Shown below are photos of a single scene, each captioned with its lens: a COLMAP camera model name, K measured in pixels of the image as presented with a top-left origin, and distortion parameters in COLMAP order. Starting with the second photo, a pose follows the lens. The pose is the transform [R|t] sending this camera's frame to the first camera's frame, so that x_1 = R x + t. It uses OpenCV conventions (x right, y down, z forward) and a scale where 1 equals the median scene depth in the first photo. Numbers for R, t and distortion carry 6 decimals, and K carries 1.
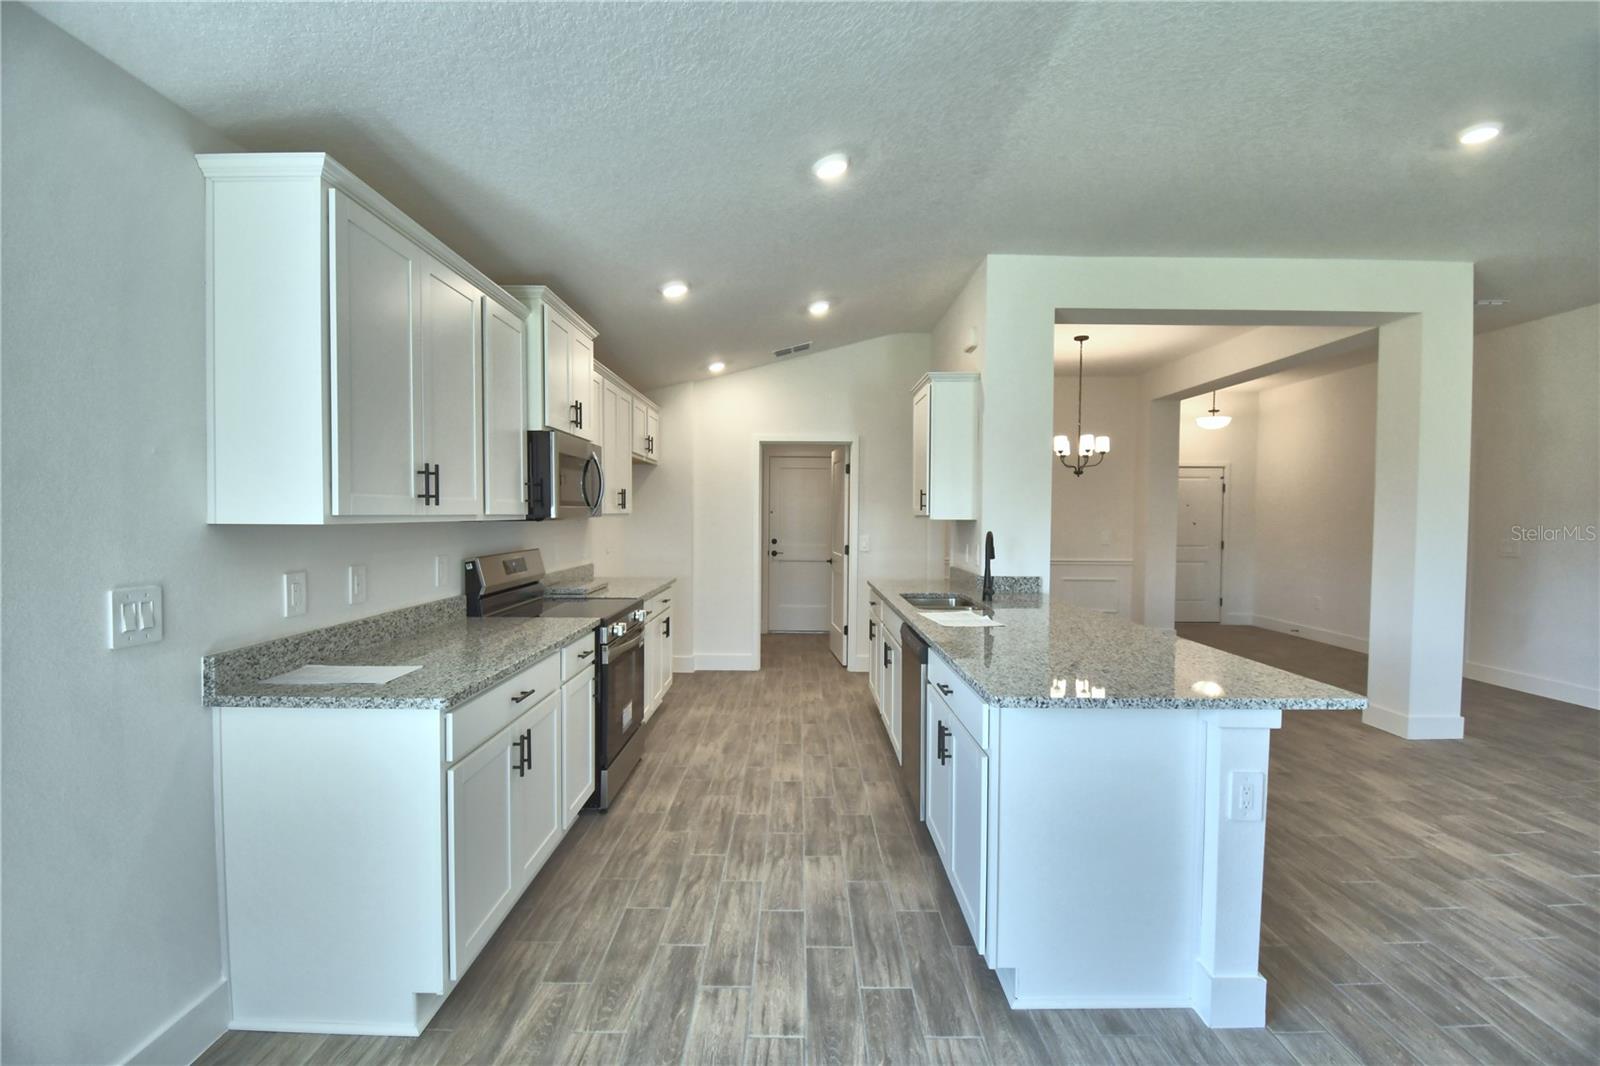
lens RADIAL K [[697.6, 0, 797.1], [0, 697.6, 538.2], [0, 0, 1]] dist [0.018945, -0.021769]
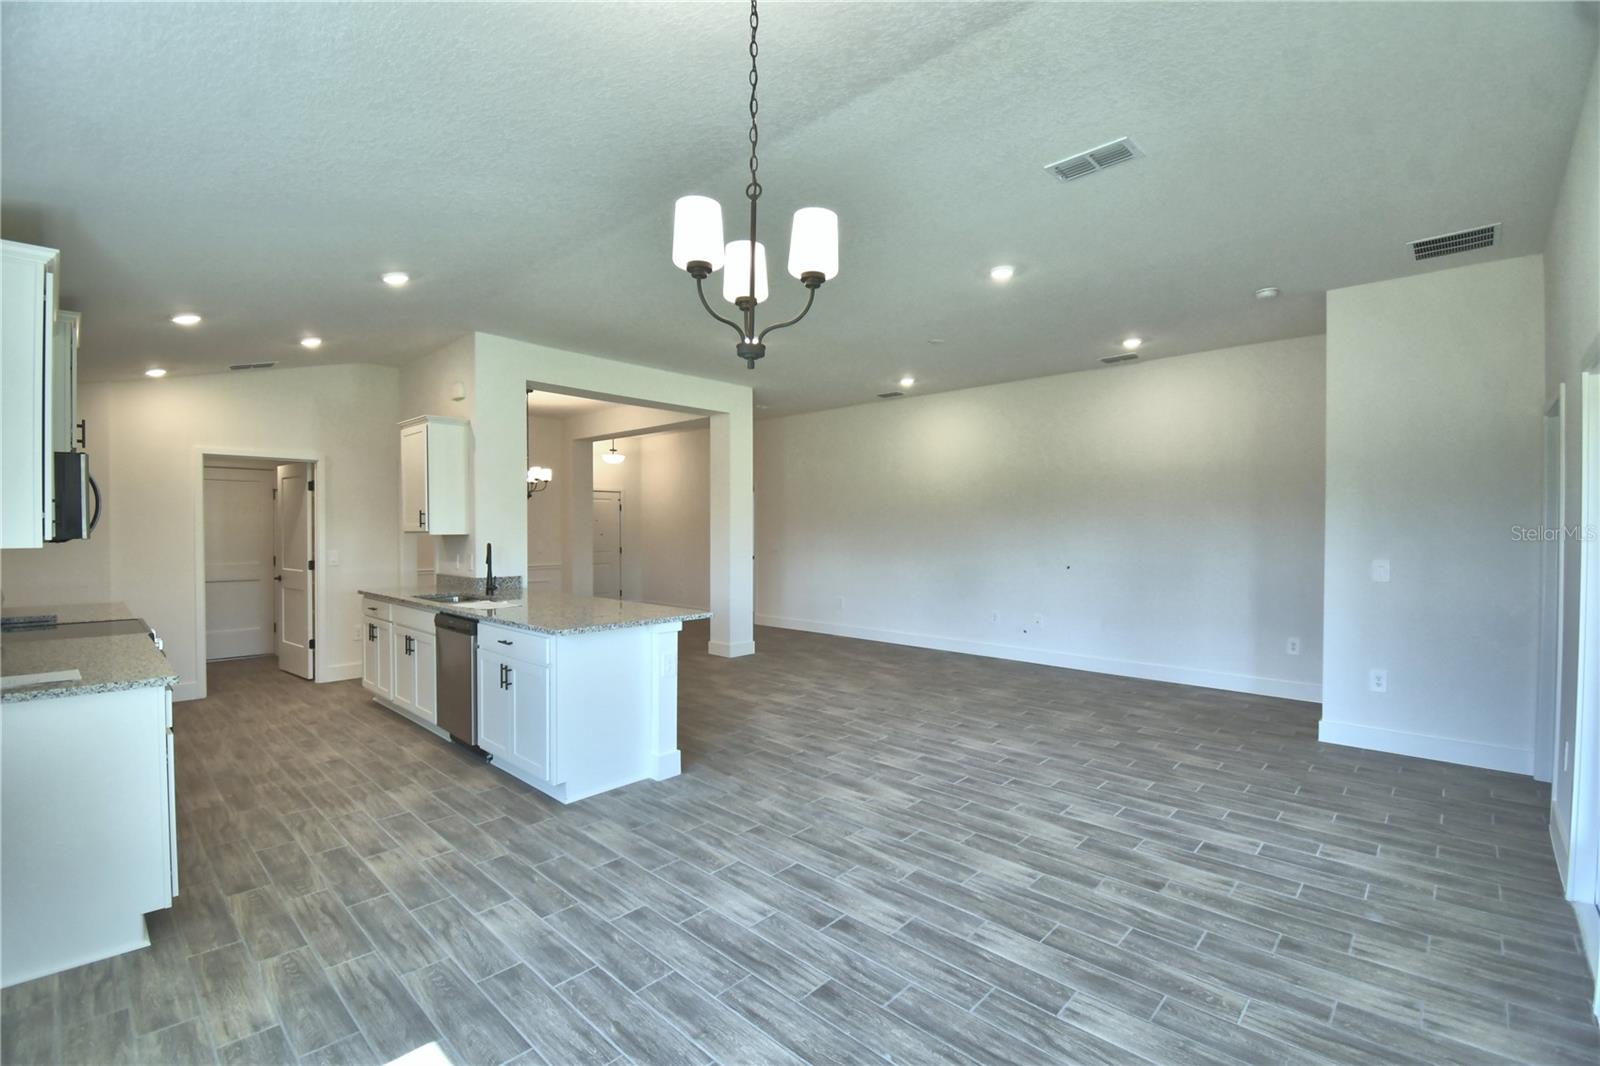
lens RADIAL K [[697.6, 0, 797.1], [0, 697.6, 538.2], [0, 0, 1]] dist [0.018945, -0.021769]
pose [[0.684198, -0.017413, 0.729088, -0.304559], [0.029628, 0.999553, -0.003931, 0.004072], [-0.728694, 0.024291, 0.684408, -0.355970]]
